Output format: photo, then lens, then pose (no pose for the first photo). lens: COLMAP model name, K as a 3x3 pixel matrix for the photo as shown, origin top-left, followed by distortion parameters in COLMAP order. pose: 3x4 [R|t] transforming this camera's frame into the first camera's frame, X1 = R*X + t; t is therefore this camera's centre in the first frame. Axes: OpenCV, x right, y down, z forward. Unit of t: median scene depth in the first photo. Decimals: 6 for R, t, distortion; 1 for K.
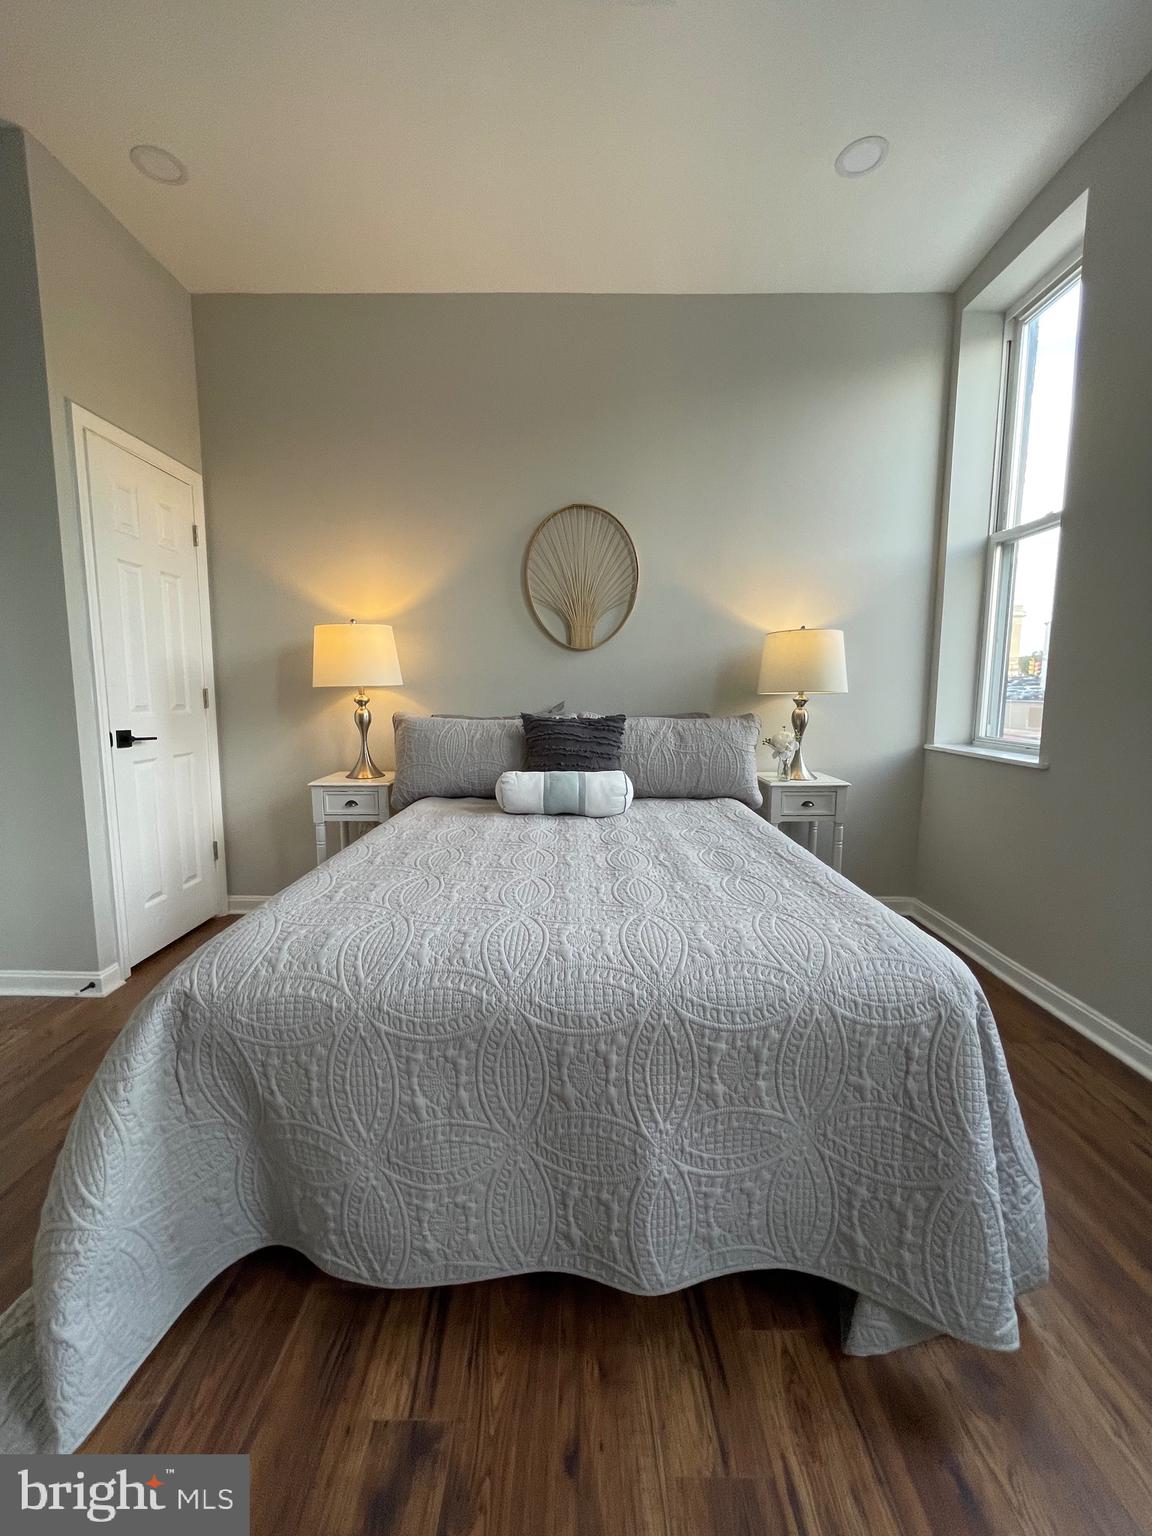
lens RADIAL K [[624.6, 0, 574.8], [0, 624.6, 767.1], [0, 0, 1]] dist [0.000092, -0.000034]
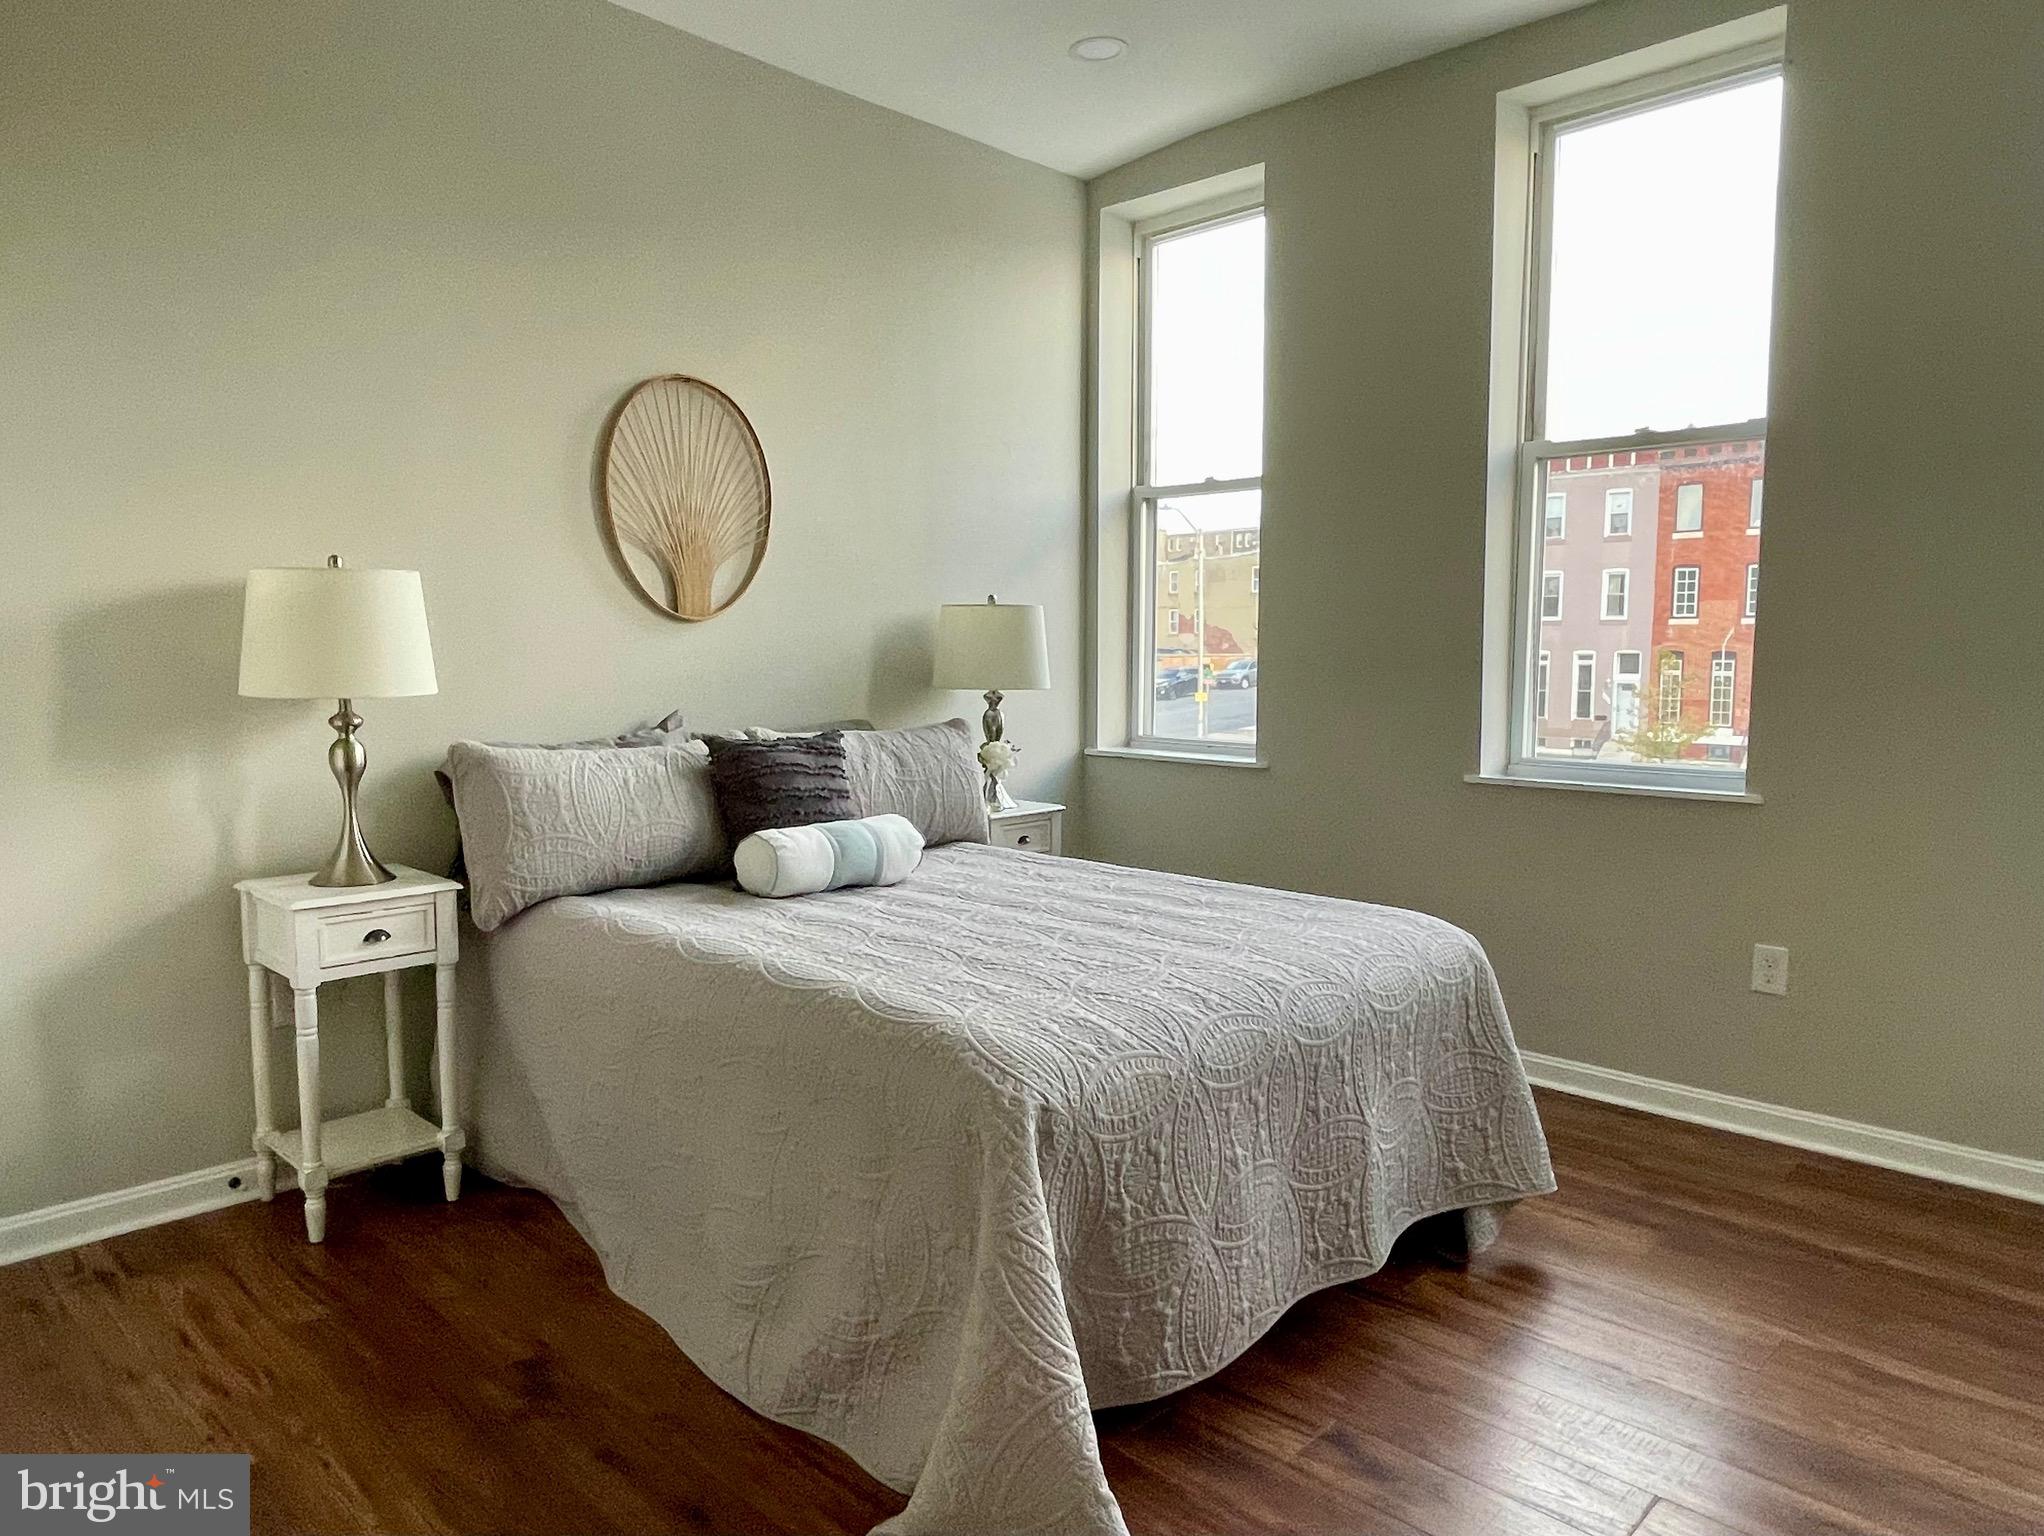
lens RADIAL K [[1333.1, 0, 1022.0], [0, 1333.1, 768.0], [0, 0, 1]] dist [-0.000979, 0.000435]
pose [[0.692642, -0.065223, 0.718327, -1.757682], [0.085755, 0.996286, 0.007773, -0.086483], [-0.716166, 0.056216, 0.695663, -0.198188]]
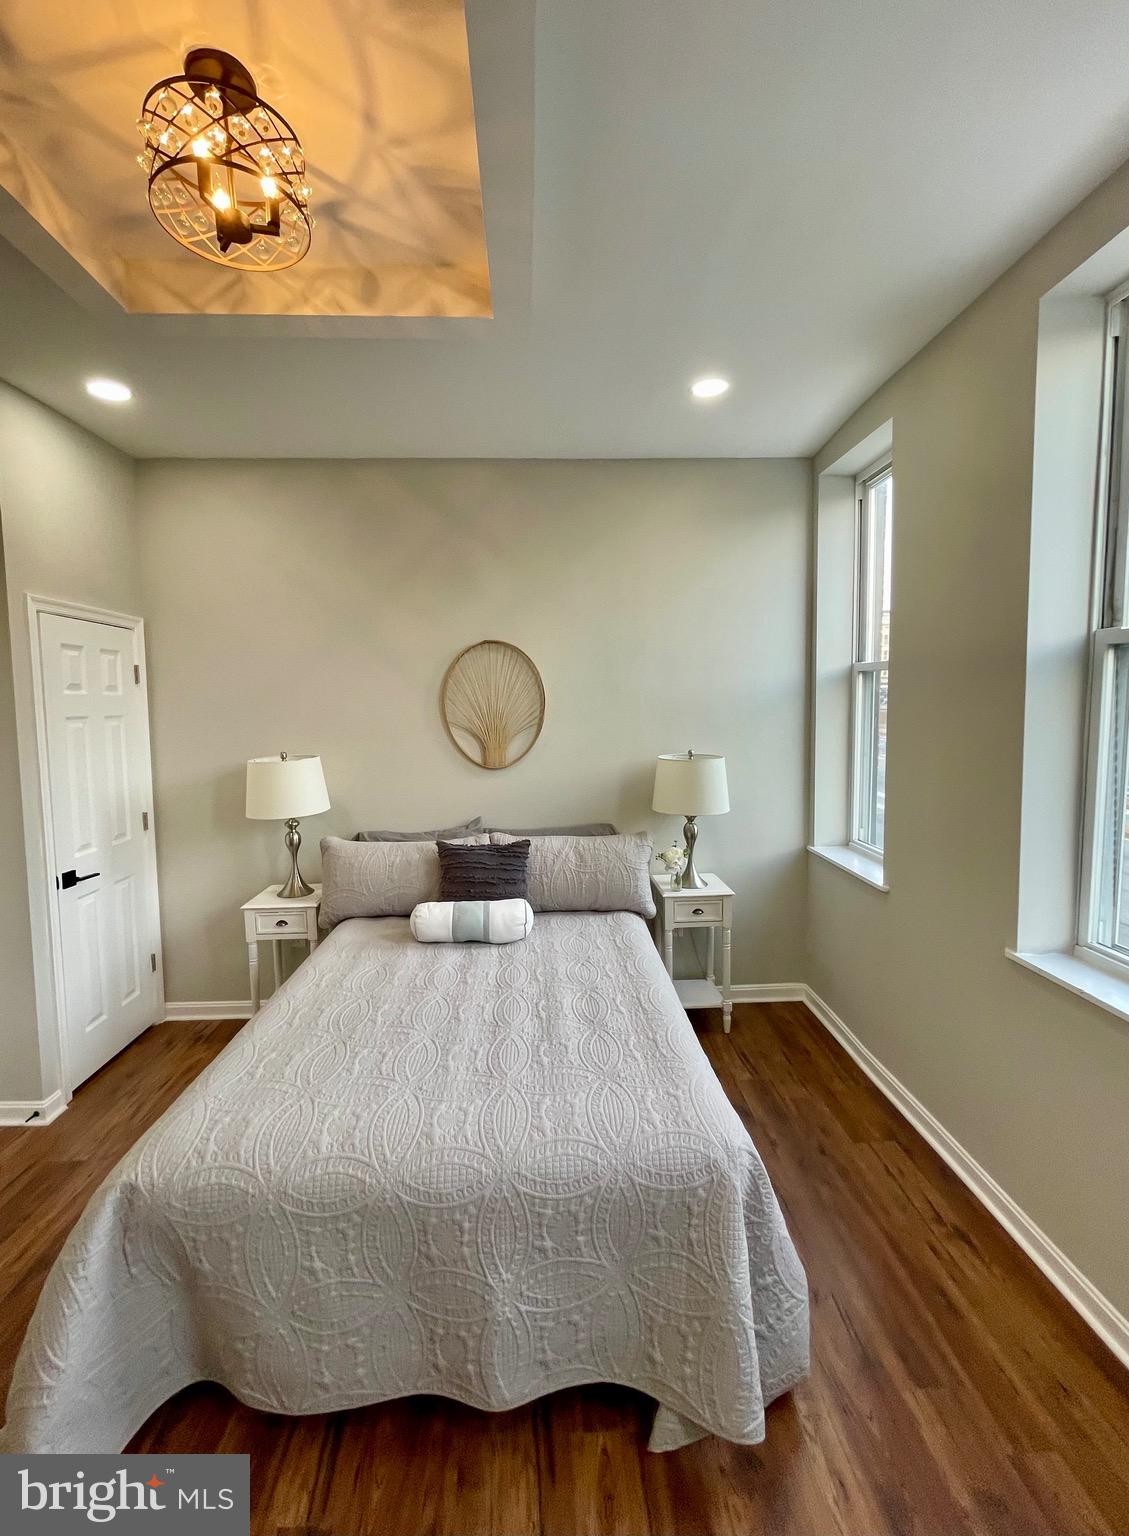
lens RADIAL K [[647.2, 0, 558.9], [0, 647.2, 753.9], [0, 0, 1]] dist [0.000034, -0.000328]
pose [[0.999041, -0.017693, 0.040057, 0.200131], [0.019473, 0.998820, -0.044480, -0.417574], [-0.039223, 0.045217, 0.998207, -0.372974]]
